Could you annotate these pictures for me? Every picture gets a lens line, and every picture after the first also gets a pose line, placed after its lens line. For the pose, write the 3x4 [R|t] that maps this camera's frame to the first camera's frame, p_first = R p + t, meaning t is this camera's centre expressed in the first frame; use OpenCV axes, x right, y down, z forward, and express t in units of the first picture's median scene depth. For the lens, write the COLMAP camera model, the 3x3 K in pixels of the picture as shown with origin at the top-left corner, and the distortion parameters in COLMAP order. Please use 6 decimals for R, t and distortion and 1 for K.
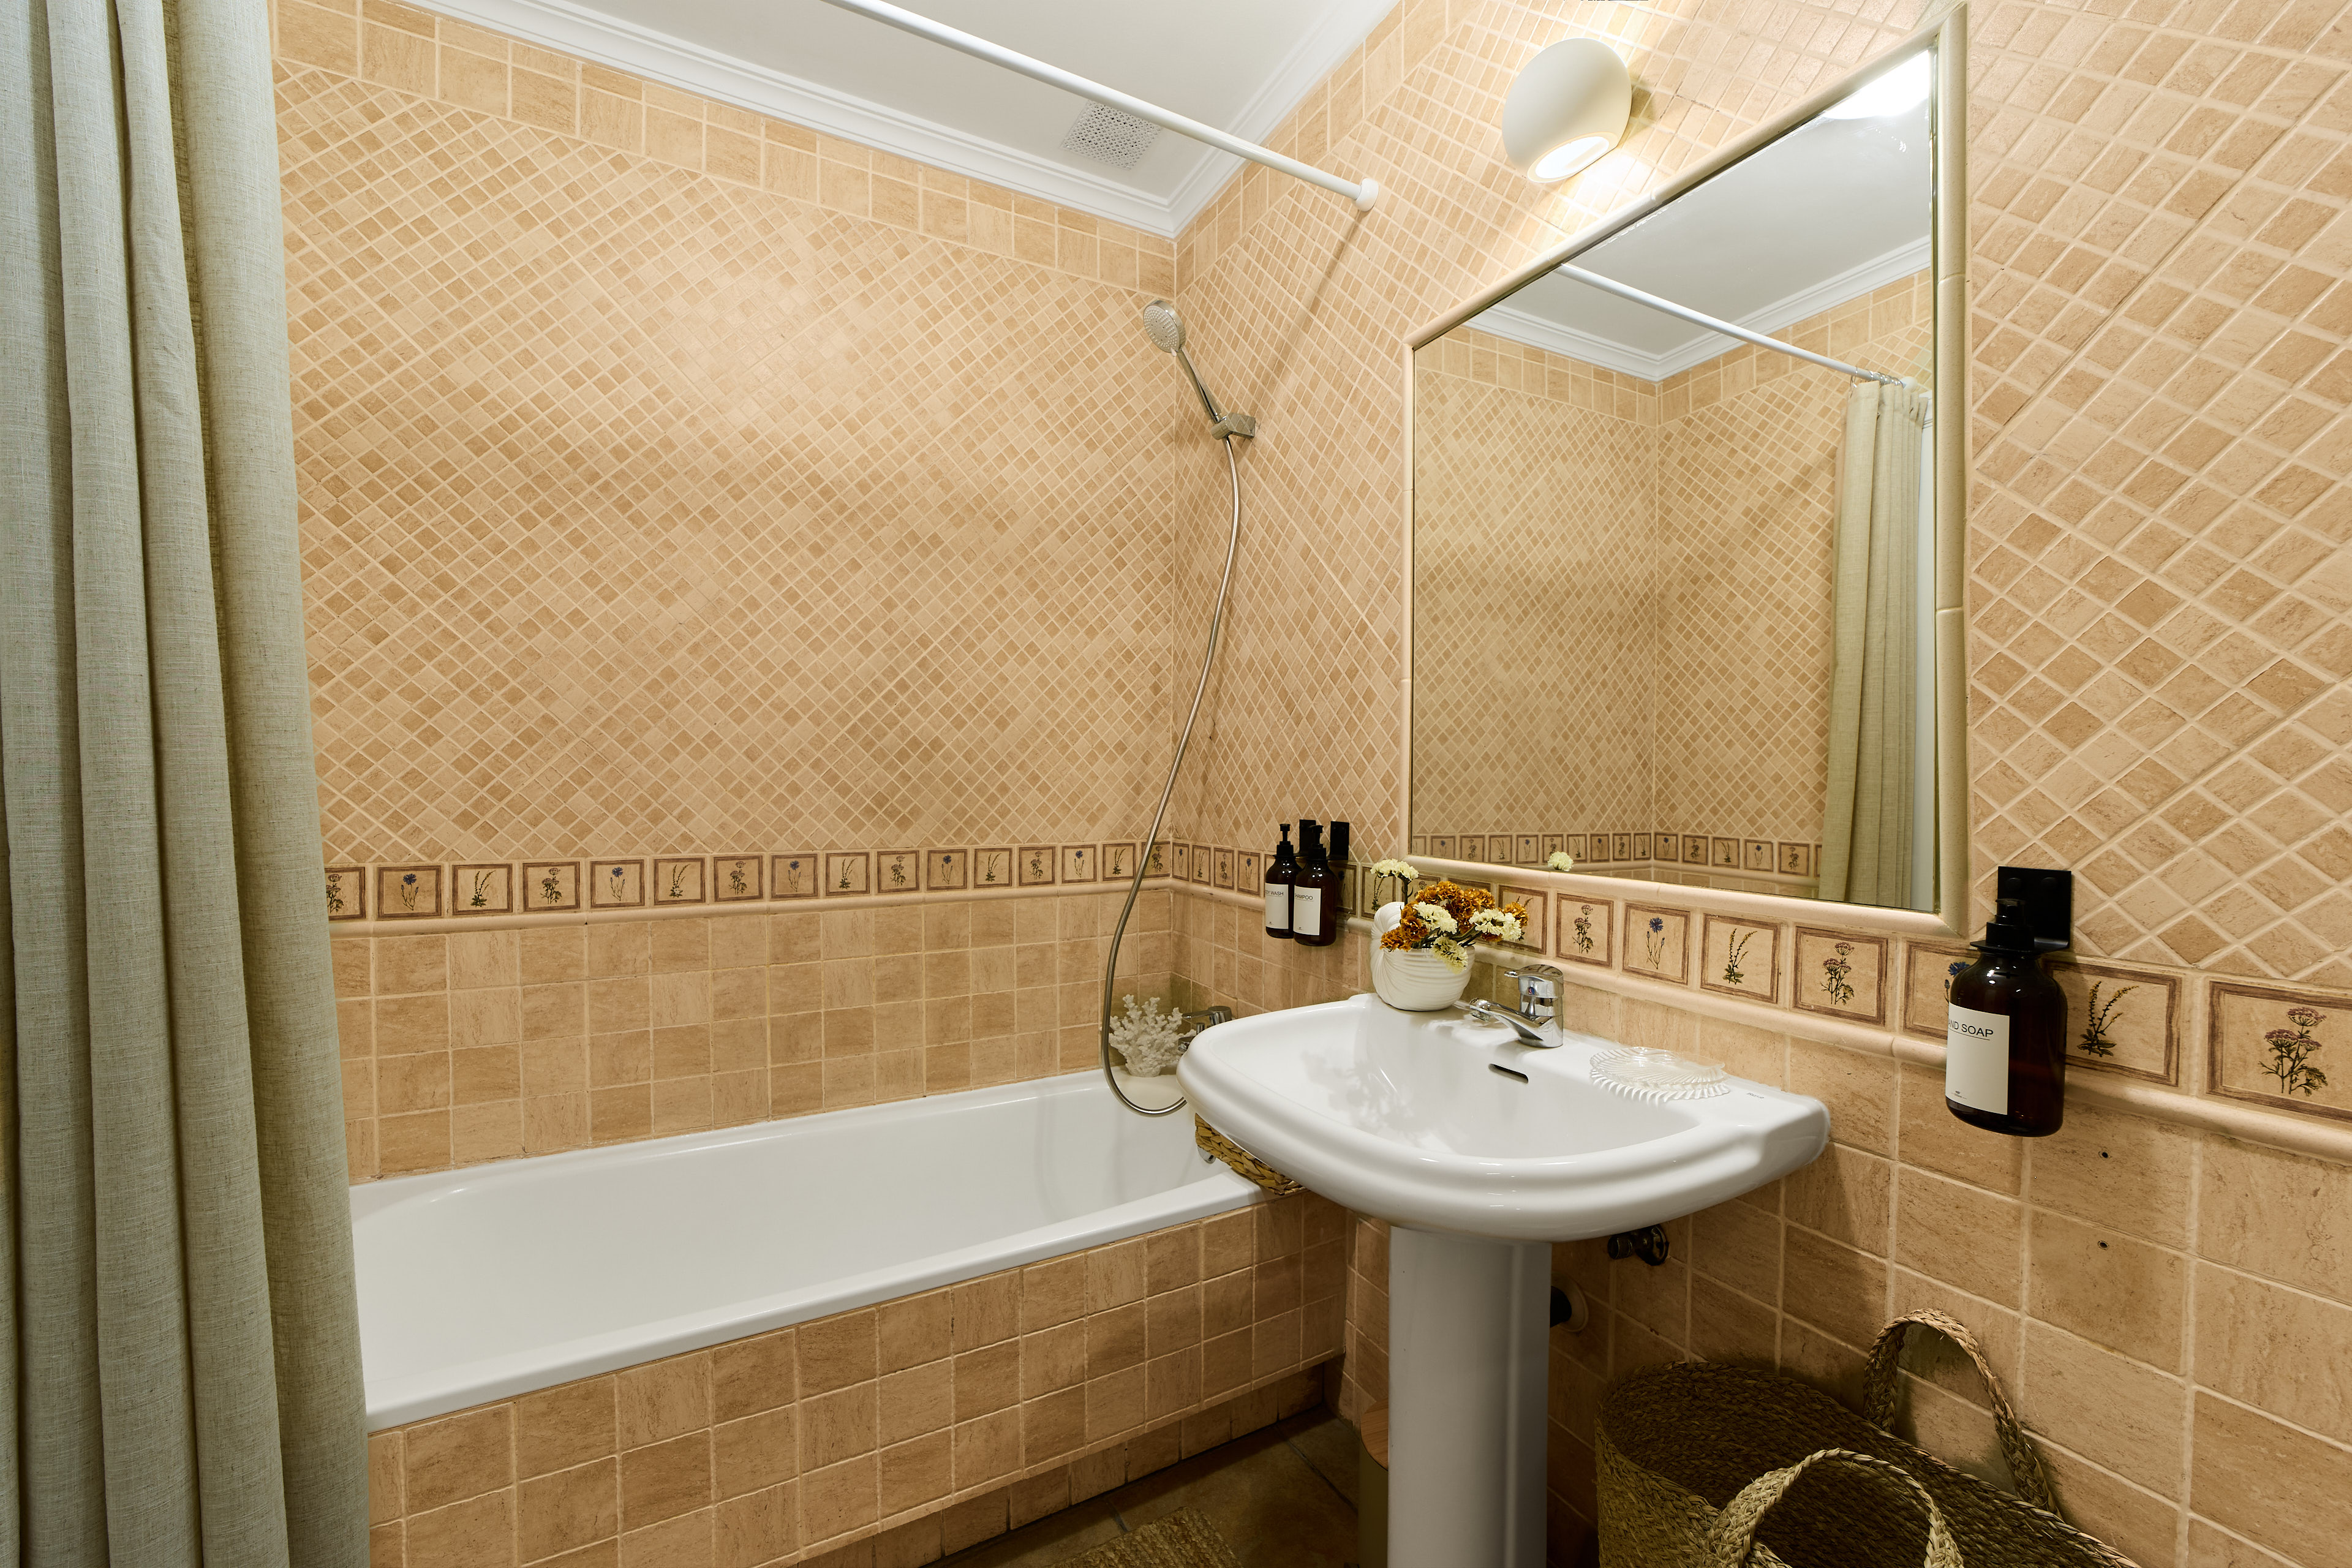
lens RADIAL K [[940.0, 0, 1171.8], [0, 940.0, 787.6], [0, 0, 1]] dist [0.018630, -0.000749]
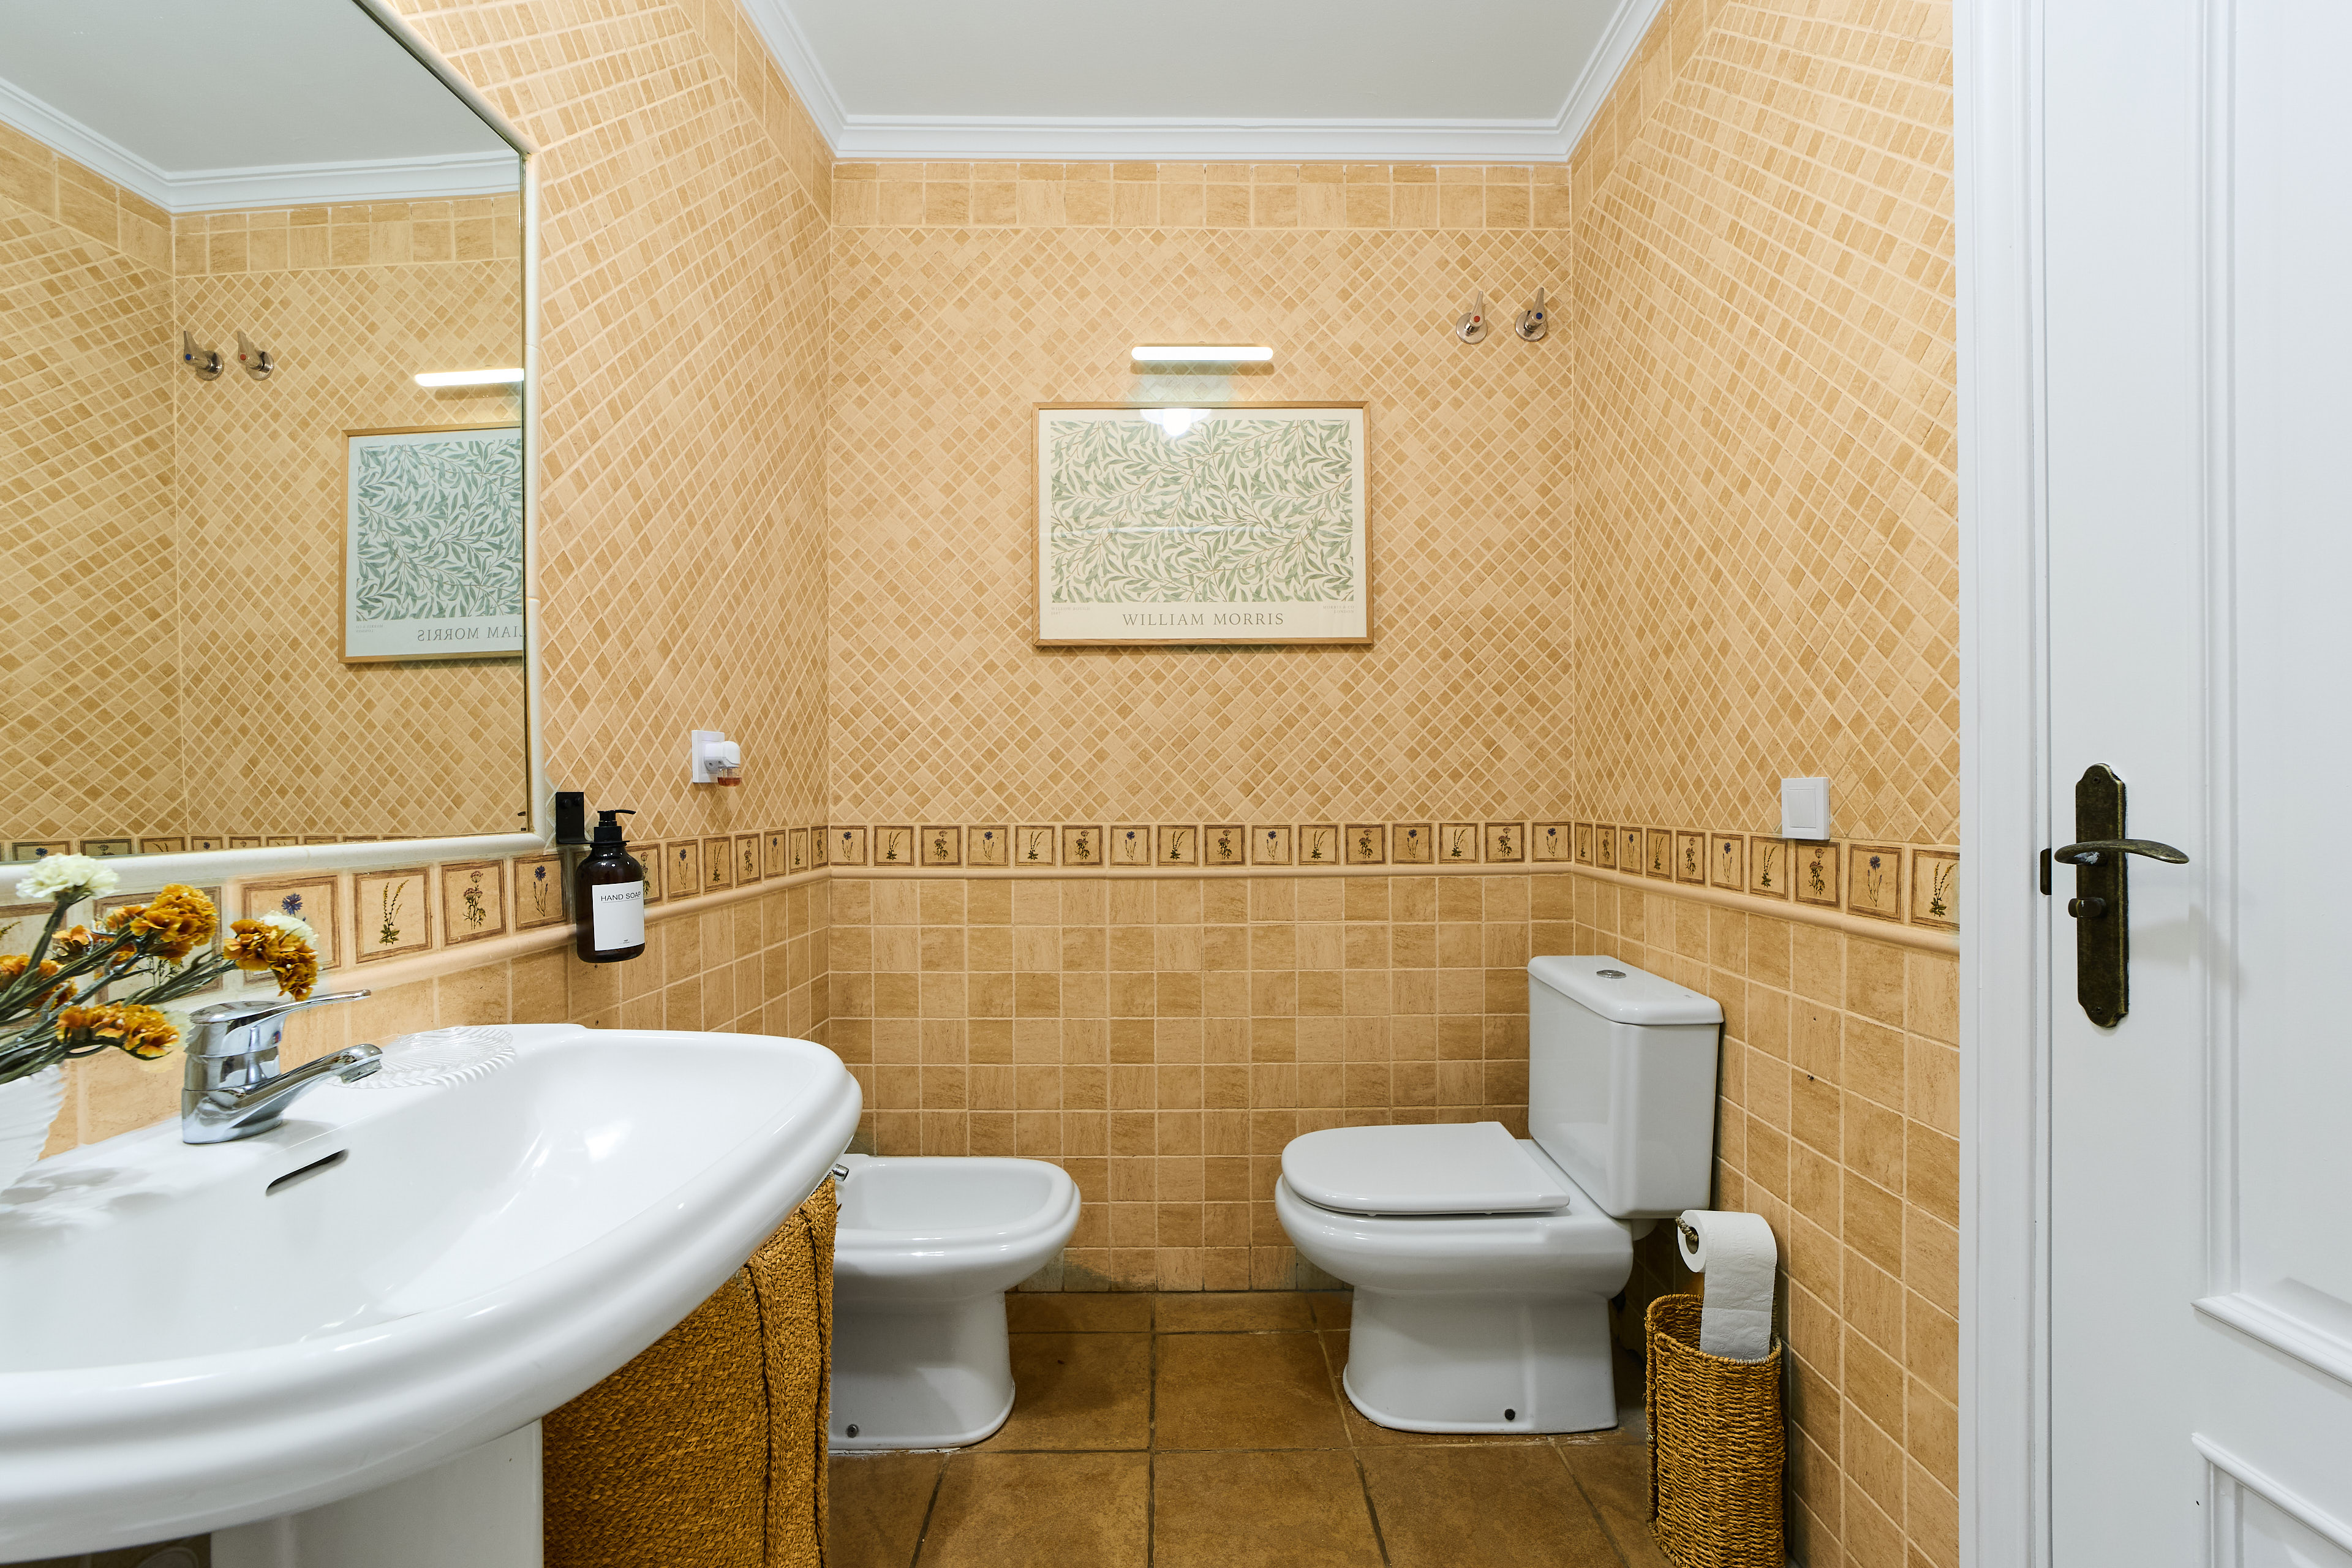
lens RADIAL K [[940.0, 0, 1183.9], [0, 940.0, 791.3], [0, 0, 1]] dist [0.018630, -0.000749]
pose [[-0.874332, 0.001533, 0.485327, -0.580350], [0.007561, 0.999917, 0.010463, 0.068623], [-0.485270, 0.012818, -0.874270, 1.654468]]
